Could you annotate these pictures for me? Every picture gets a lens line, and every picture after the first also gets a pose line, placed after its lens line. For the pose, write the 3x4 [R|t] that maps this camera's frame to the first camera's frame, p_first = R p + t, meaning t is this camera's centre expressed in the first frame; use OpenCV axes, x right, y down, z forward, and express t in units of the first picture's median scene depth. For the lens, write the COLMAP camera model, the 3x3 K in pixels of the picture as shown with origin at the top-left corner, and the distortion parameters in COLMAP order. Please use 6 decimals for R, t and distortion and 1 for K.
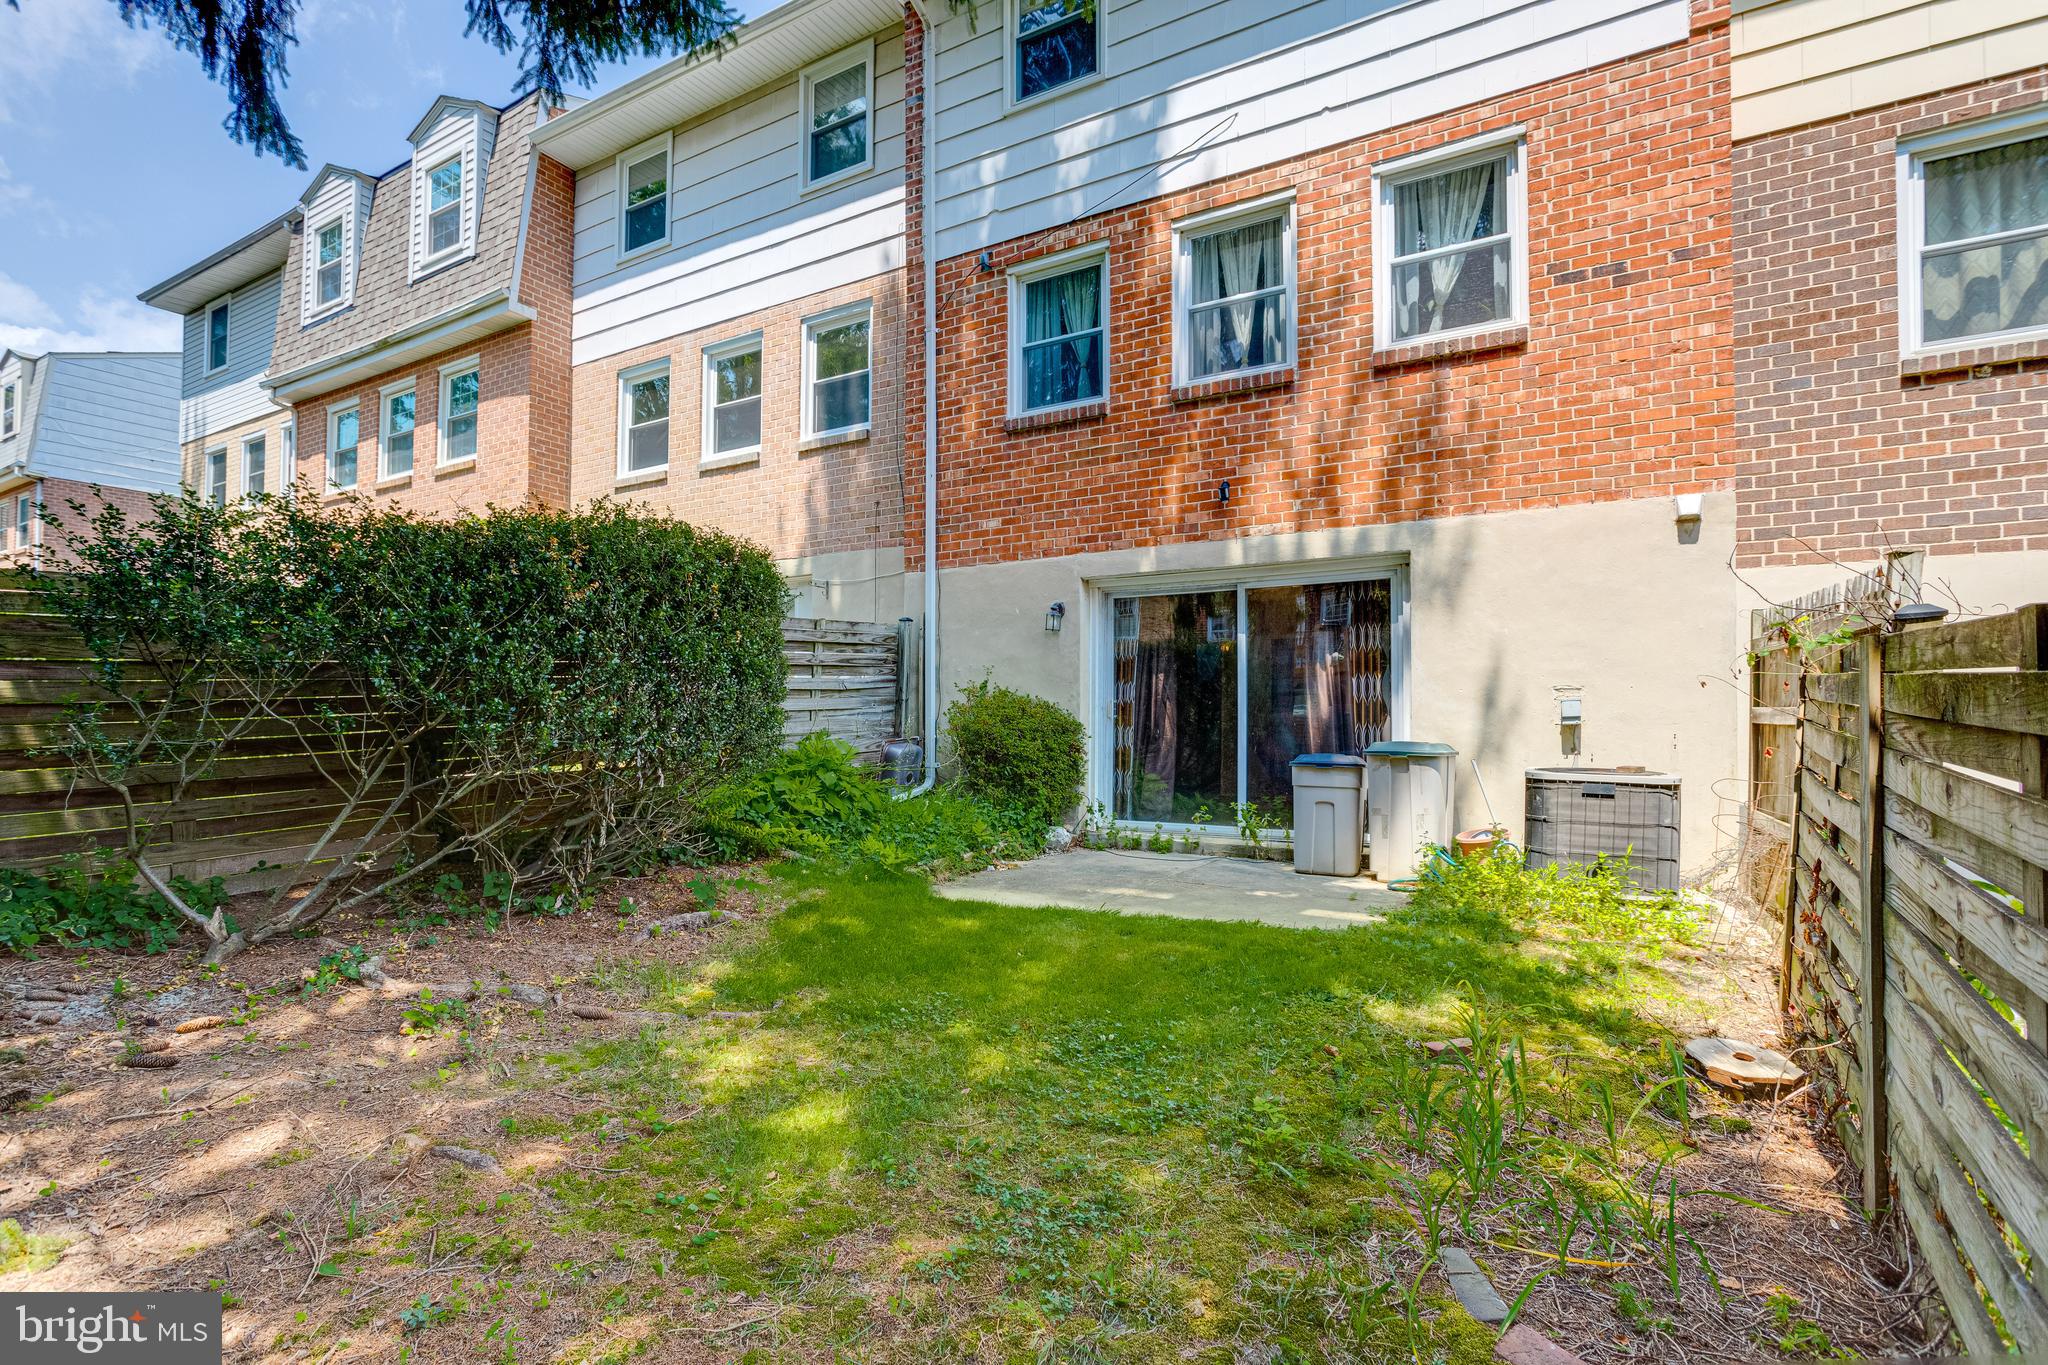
lens RADIAL K [[994.5, 0, 993.2], [0, 994.5, 706.9], [0, 0, 1]] dist [-0.039895, 0.020817]
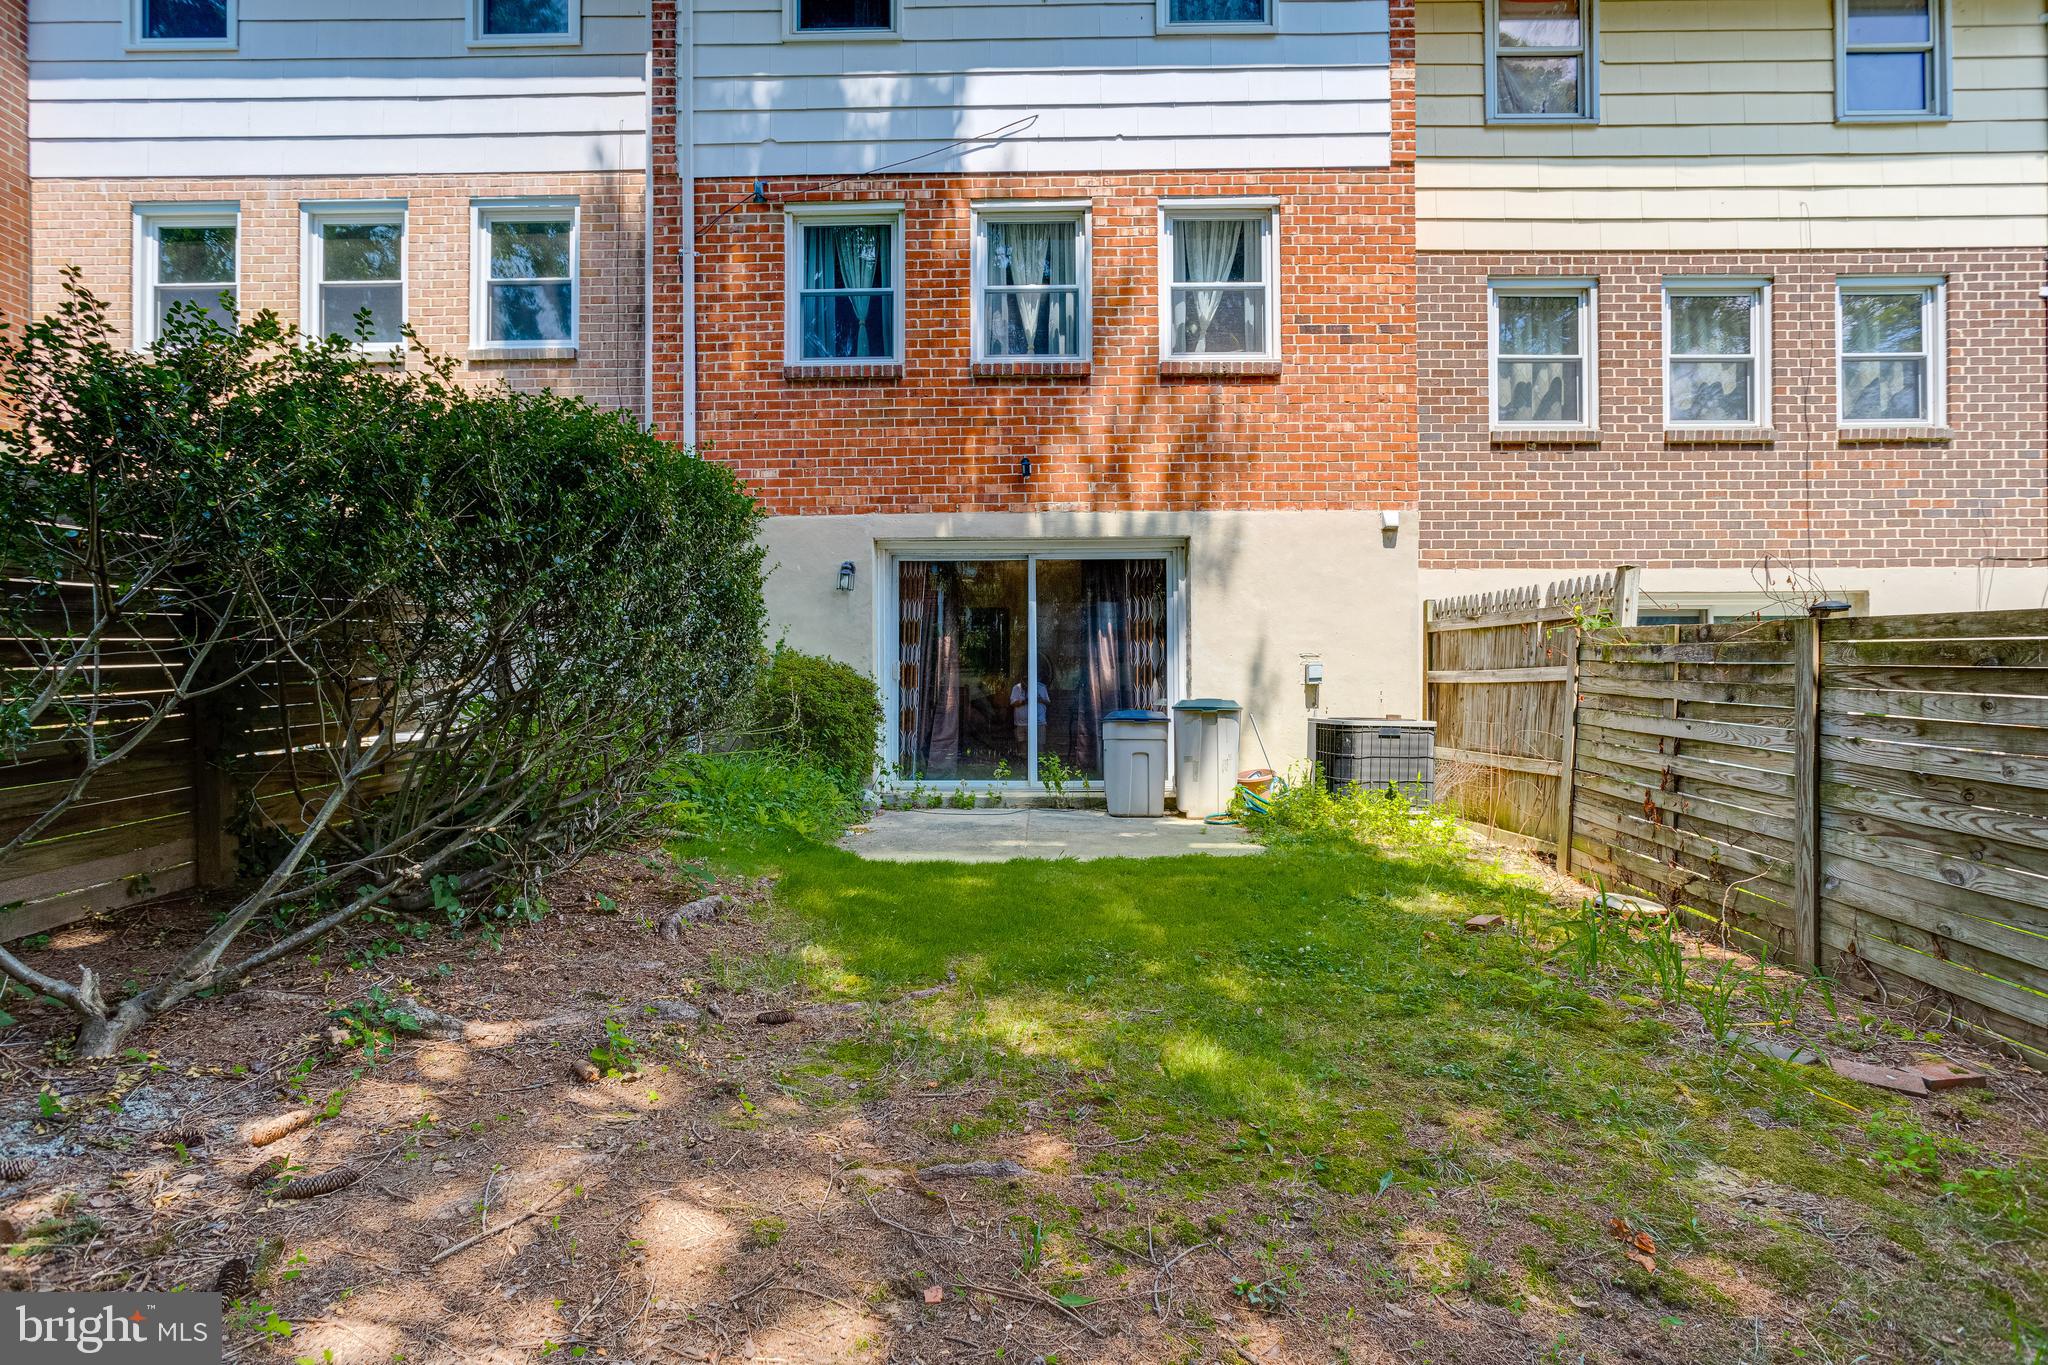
lens RADIAL K [[994.5, 0, 1019.2], [0, 994.5, 688.5], [0, 0, 1]] dist [-0.039895, 0.020817]
pose [[0.859223, -0.002536, 0.511595, -0.345819], [-0.003644, 0.999932, 0.011078, 0.009570], [-0.511588, -0.011383, 0.859156, 0.087544]]
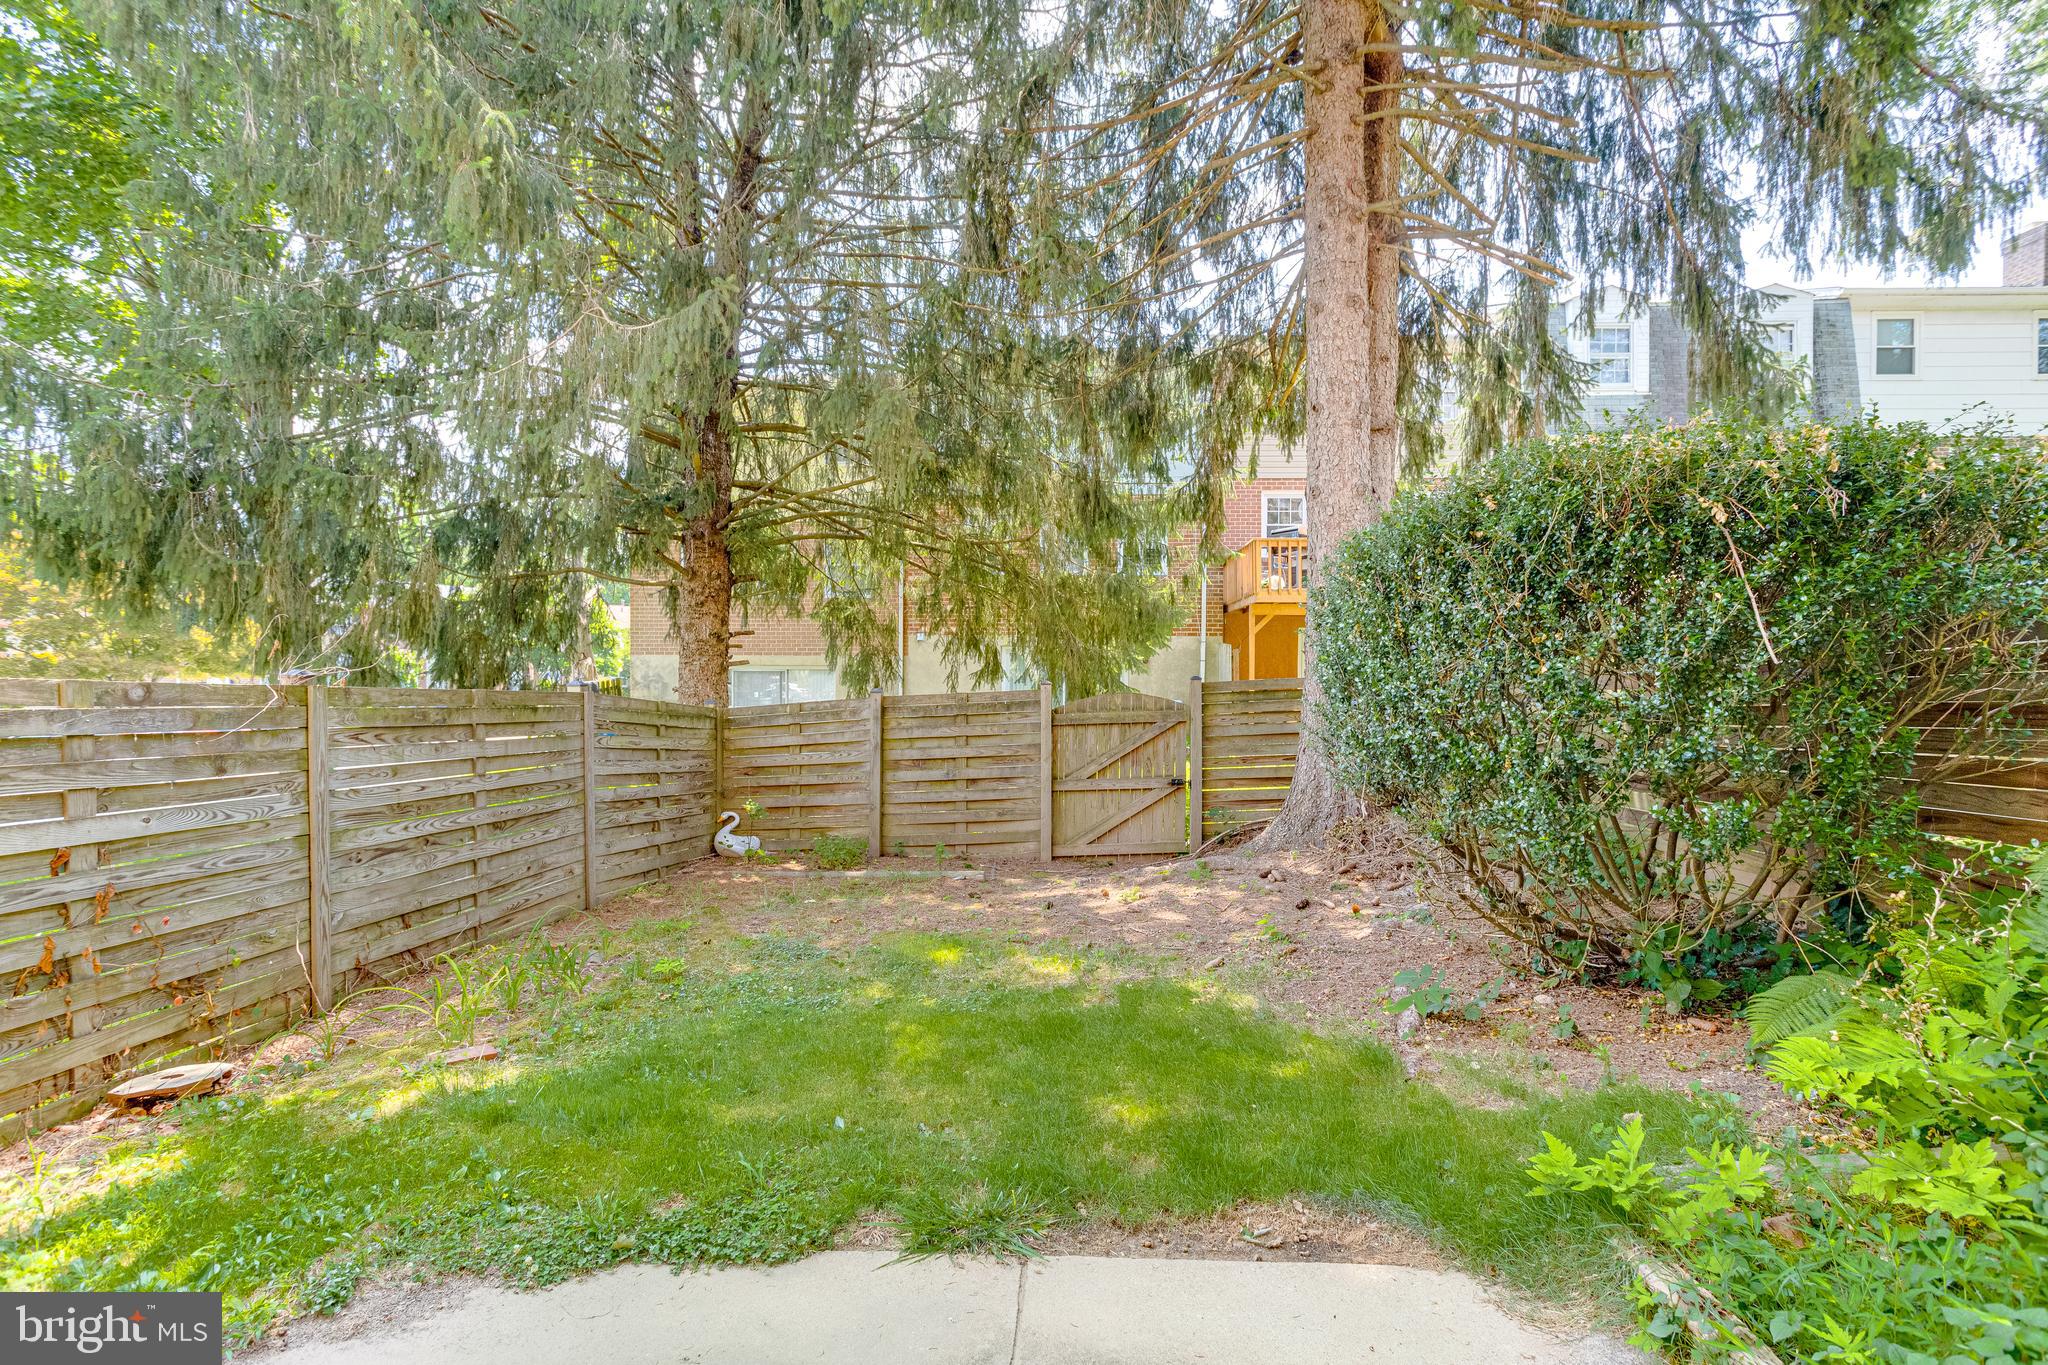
lens RADIAL K [[994.5, 0, 1014.5], [0, 994.5, 690.9], [0, 0, 1]] dist [-0.039895, 0.020817]
pose [[-0.880777, 0.001465, -0.473529, 0.216391], [-0.002201, 0.999972, 0.007187, -0.026818], [0.473526, 0.007372, -0.880749, 1.041115]]
